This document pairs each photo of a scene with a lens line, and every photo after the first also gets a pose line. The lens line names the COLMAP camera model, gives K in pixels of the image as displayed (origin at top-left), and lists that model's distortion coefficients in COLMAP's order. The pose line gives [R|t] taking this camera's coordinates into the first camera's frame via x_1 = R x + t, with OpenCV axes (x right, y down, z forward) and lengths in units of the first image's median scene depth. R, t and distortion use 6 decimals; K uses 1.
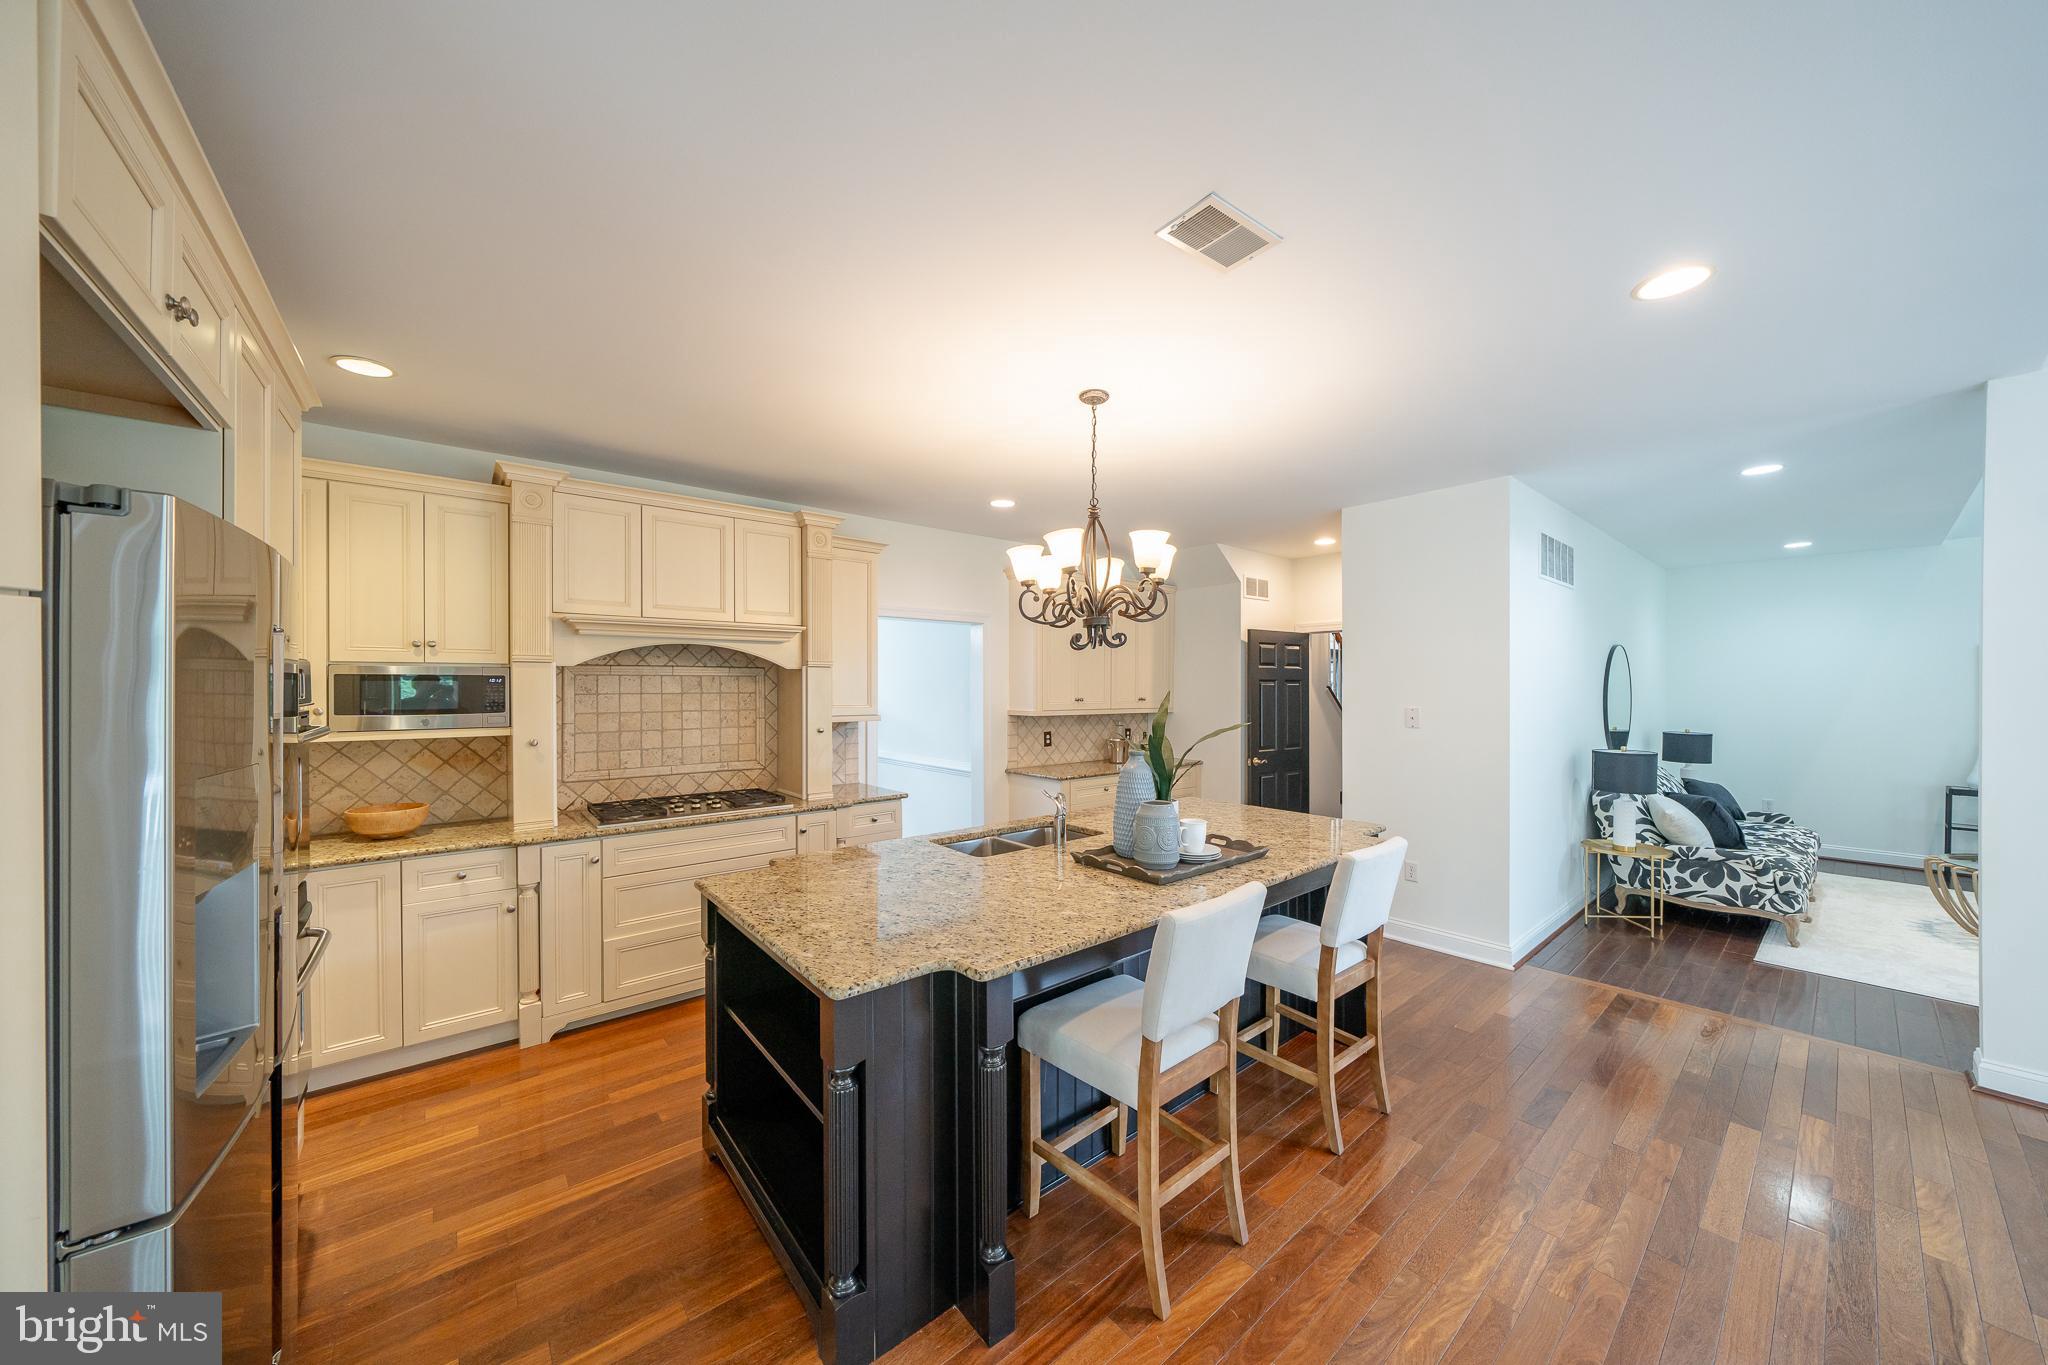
lens RADIAL K [[700.4, 0, 1016.2], [0, 700.4, 688.0], [0, 0, 1]] dist [-0.002311, -0.000030]
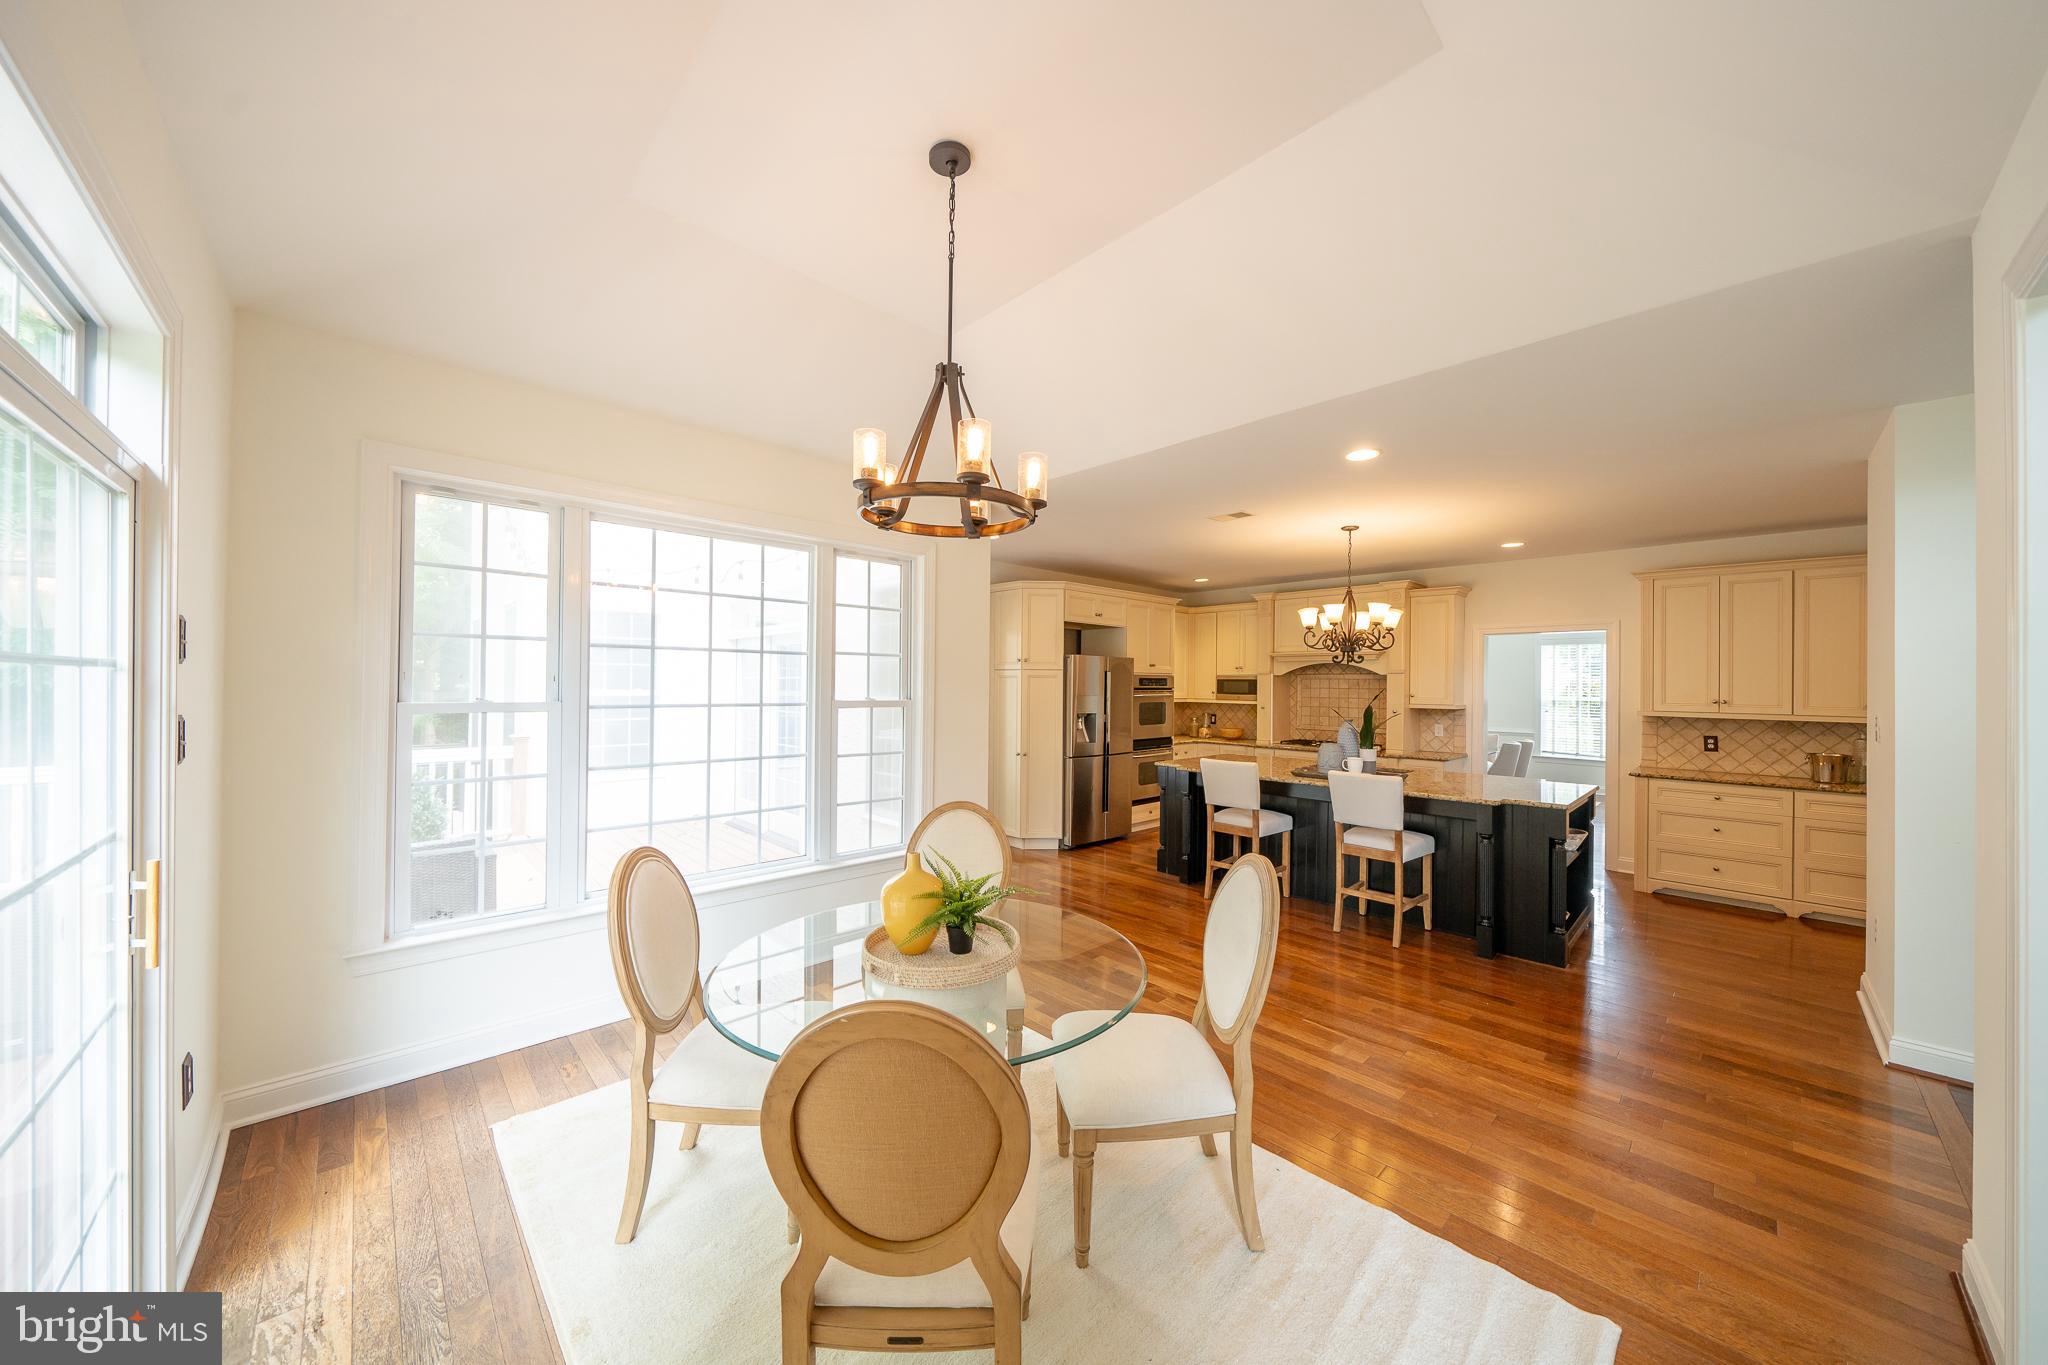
lens RADIAL K [[700.4, 0, 1030.9], [0, 700.4, 688.7], [0, 0, 1]] dist [-0.002311, -0.000030]
pose [[0.070640, 0.006937, -0.997478, 1.324822], [-0.013258, 0.999894, 0.006014, 0.007943], [0.997414, 0.012800, 0.070724, 0.028734]]
